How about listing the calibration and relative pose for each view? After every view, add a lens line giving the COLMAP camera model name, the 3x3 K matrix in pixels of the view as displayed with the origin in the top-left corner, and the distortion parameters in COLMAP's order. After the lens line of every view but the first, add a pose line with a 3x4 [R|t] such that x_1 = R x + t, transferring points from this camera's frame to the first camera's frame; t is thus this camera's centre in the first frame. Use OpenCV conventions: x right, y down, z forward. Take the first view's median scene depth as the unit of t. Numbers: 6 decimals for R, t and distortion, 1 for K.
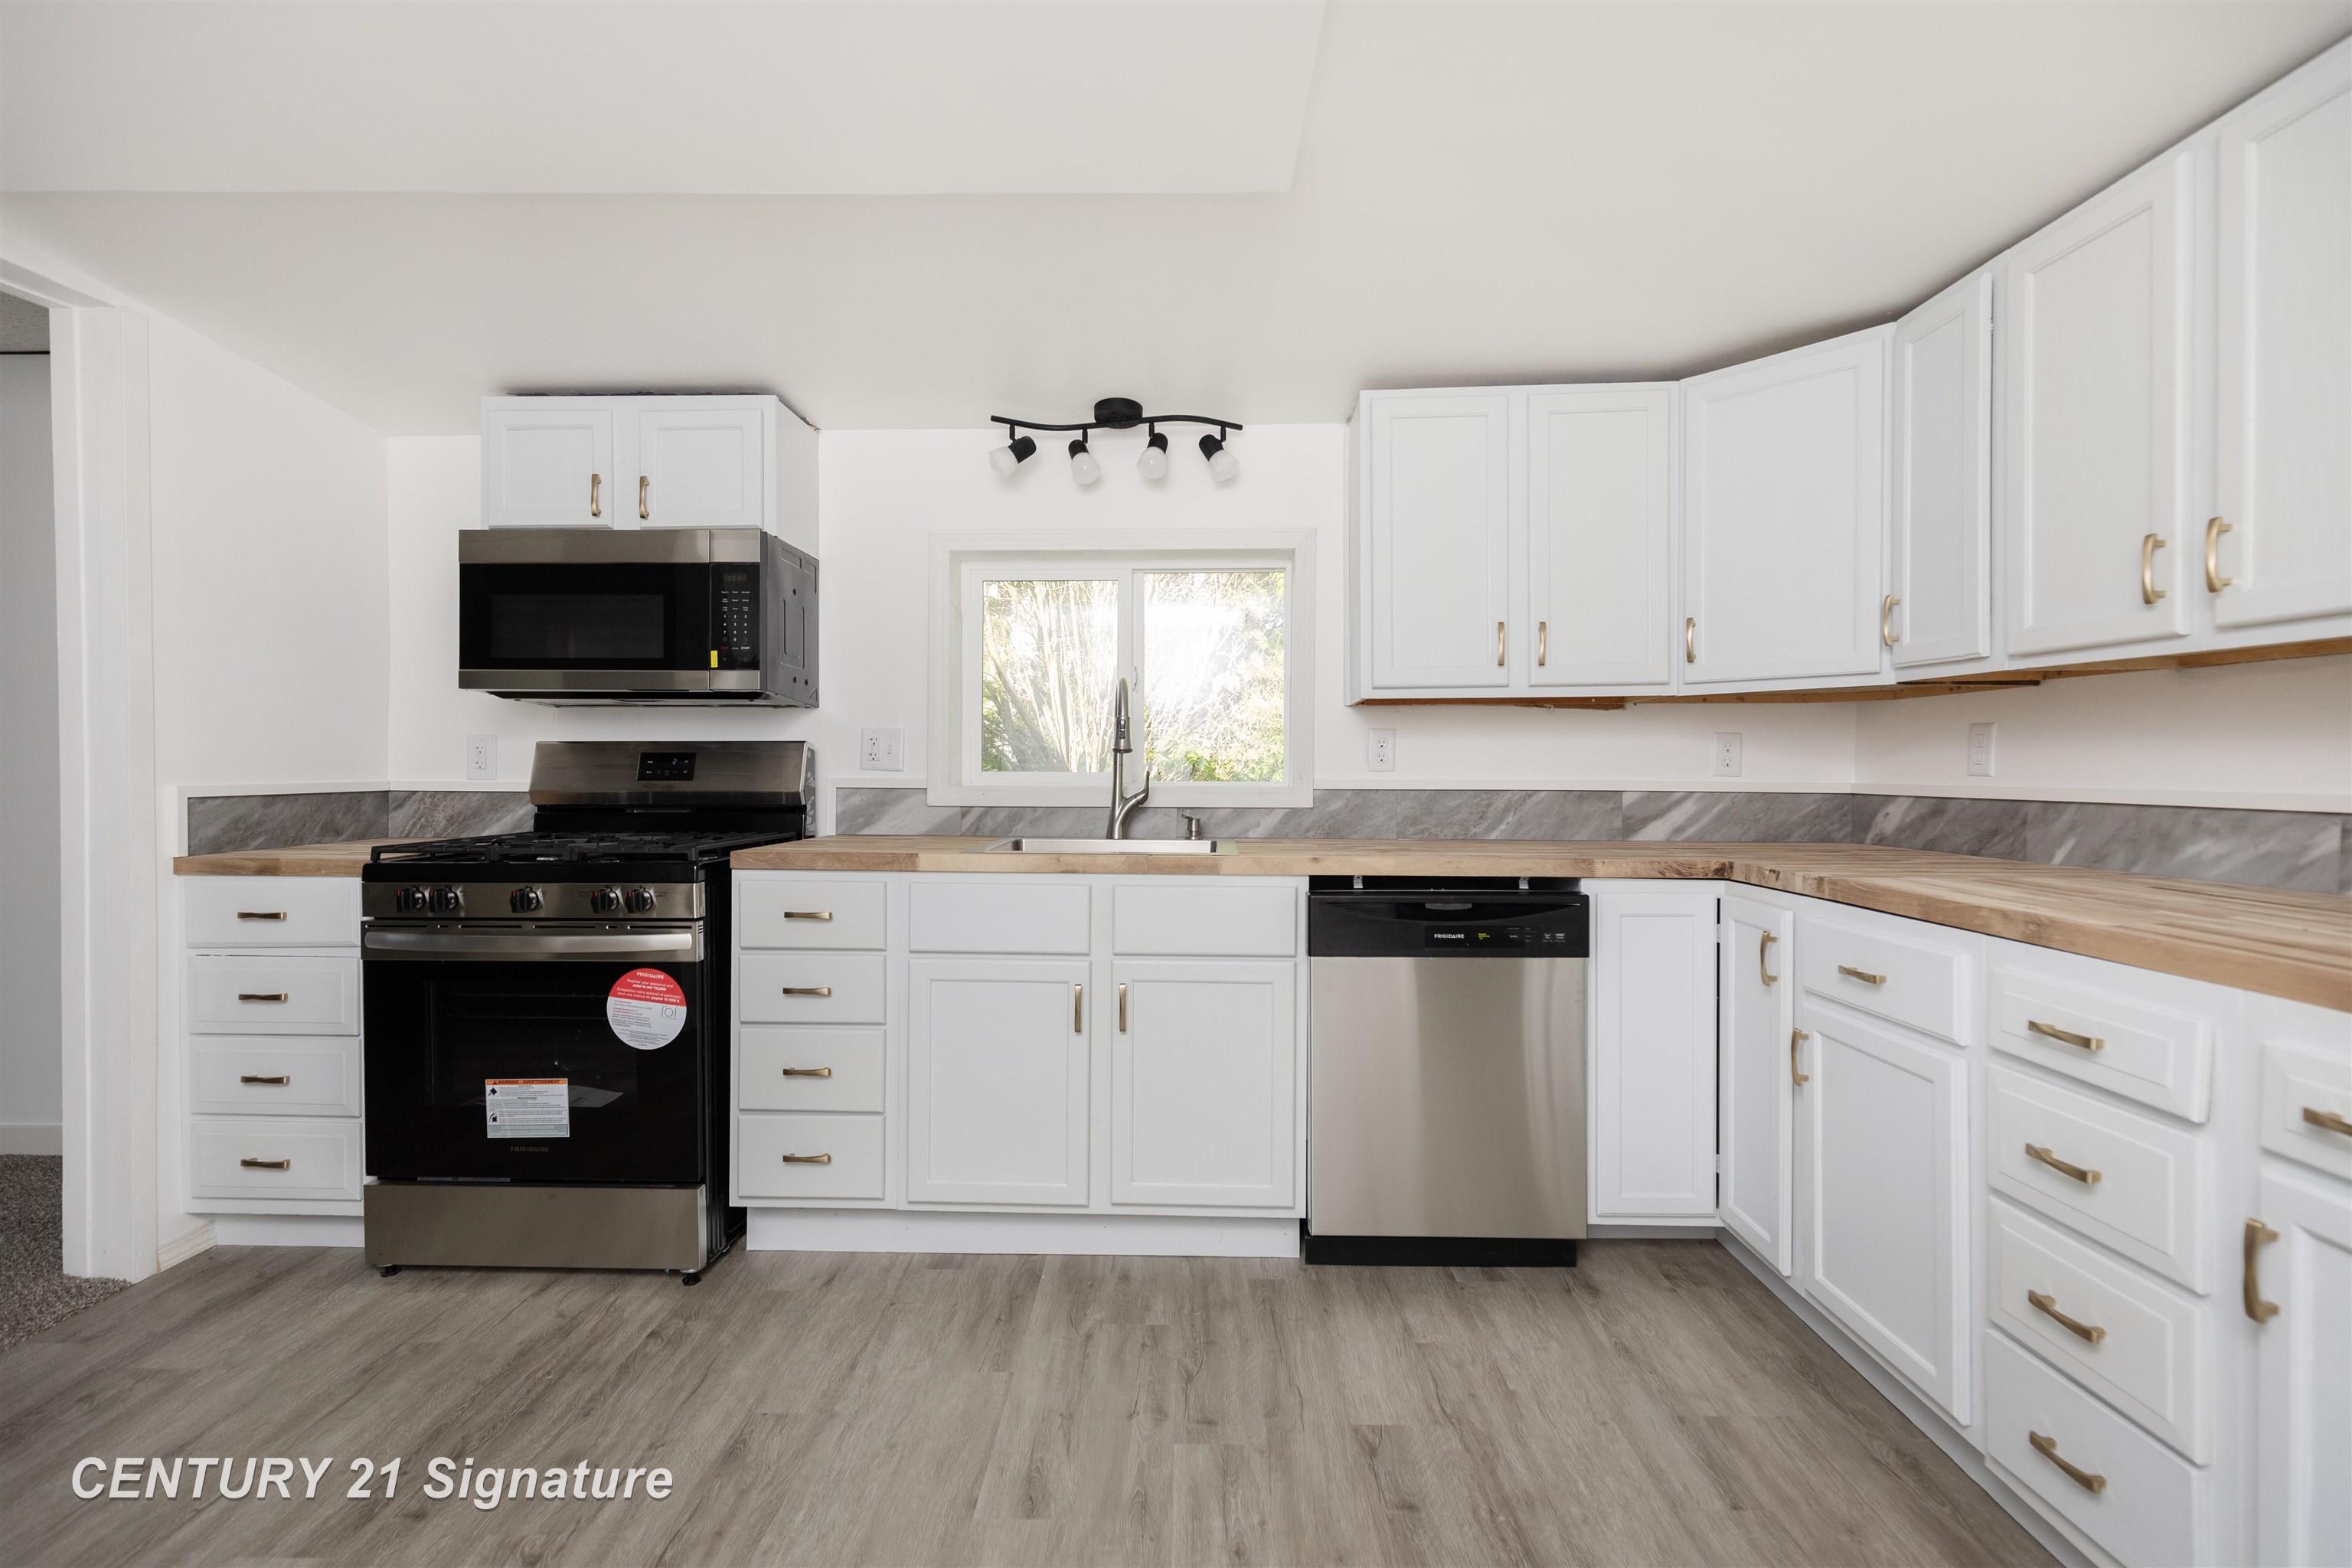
lens RADIAL K [[1070.8, 0, 1166.9], [0, 1070.8, 775.2], [0, 0, 1]] dist [0.005973, -0.001118]
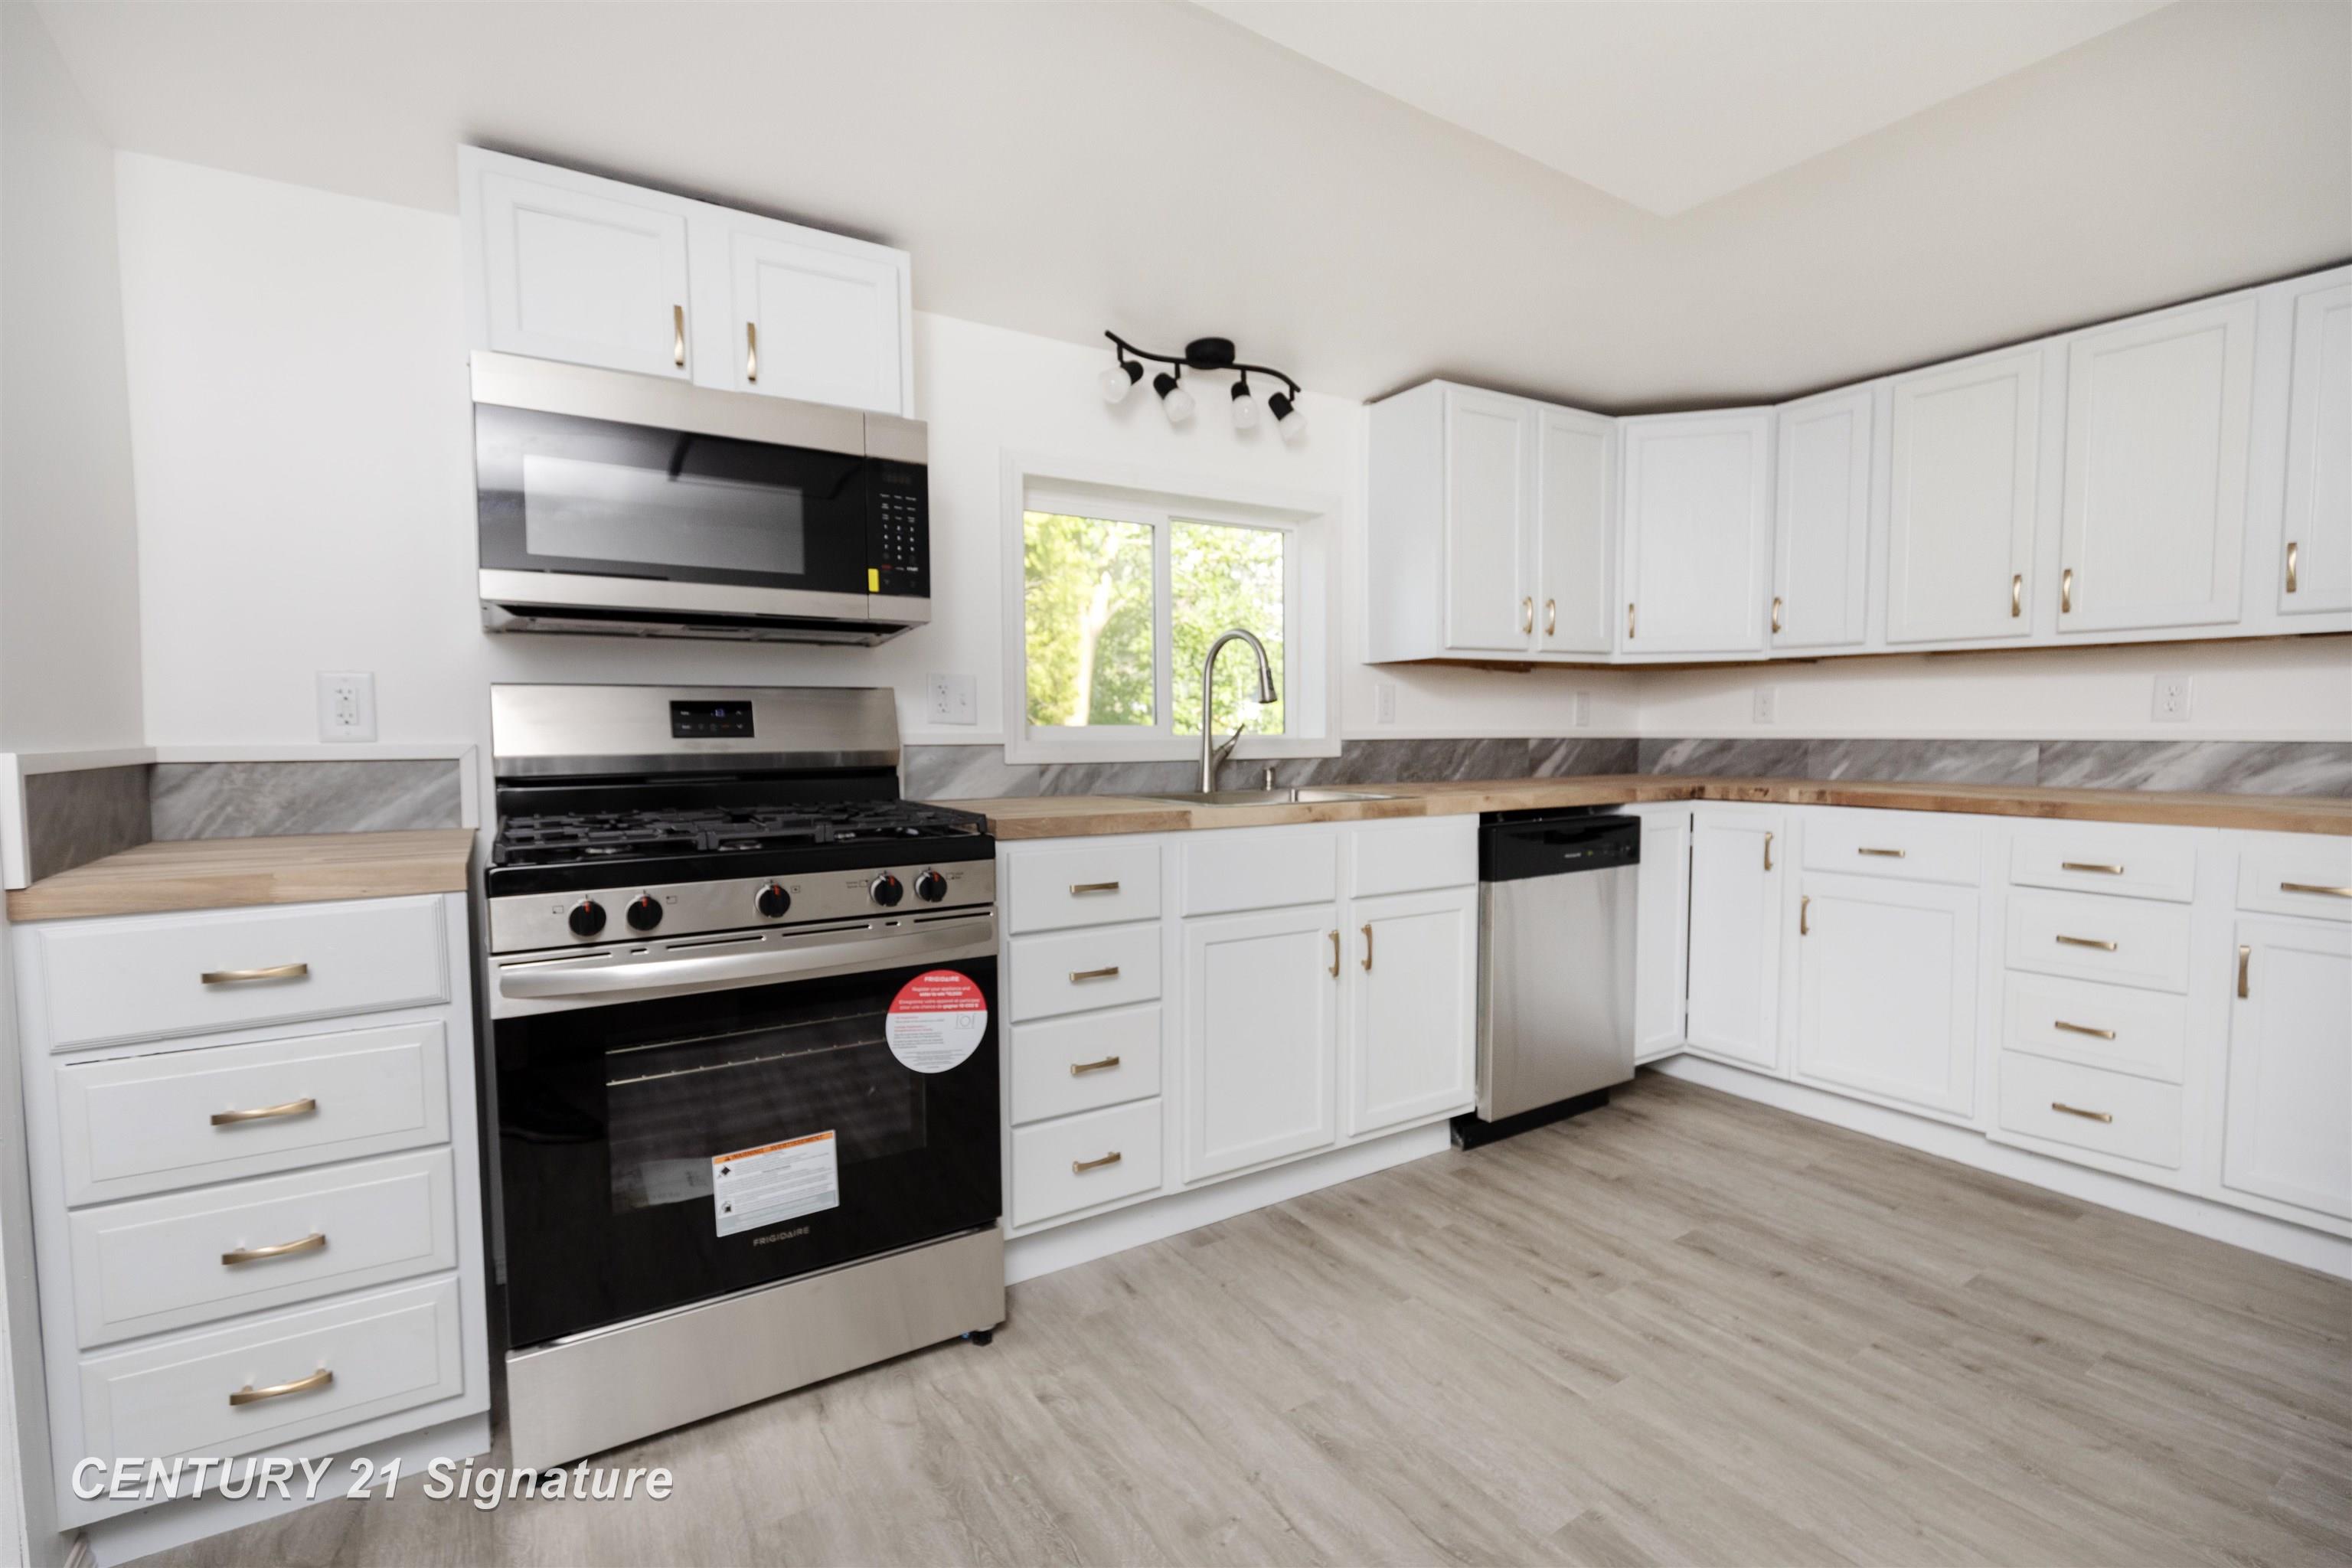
lens RADIAL K [[1070.8, 0, 1175.4], [0, 1070.8, 788.1], [0, 0, 1]] dist [0.005973, -0.001118]
pose [[0.820986, -0.037445, 0.569720, -0.780441], [0.011281, 0.998716, 0.049385, 0.008007], [-0.570837, -0.034117, 0.820354, 0.252746]]
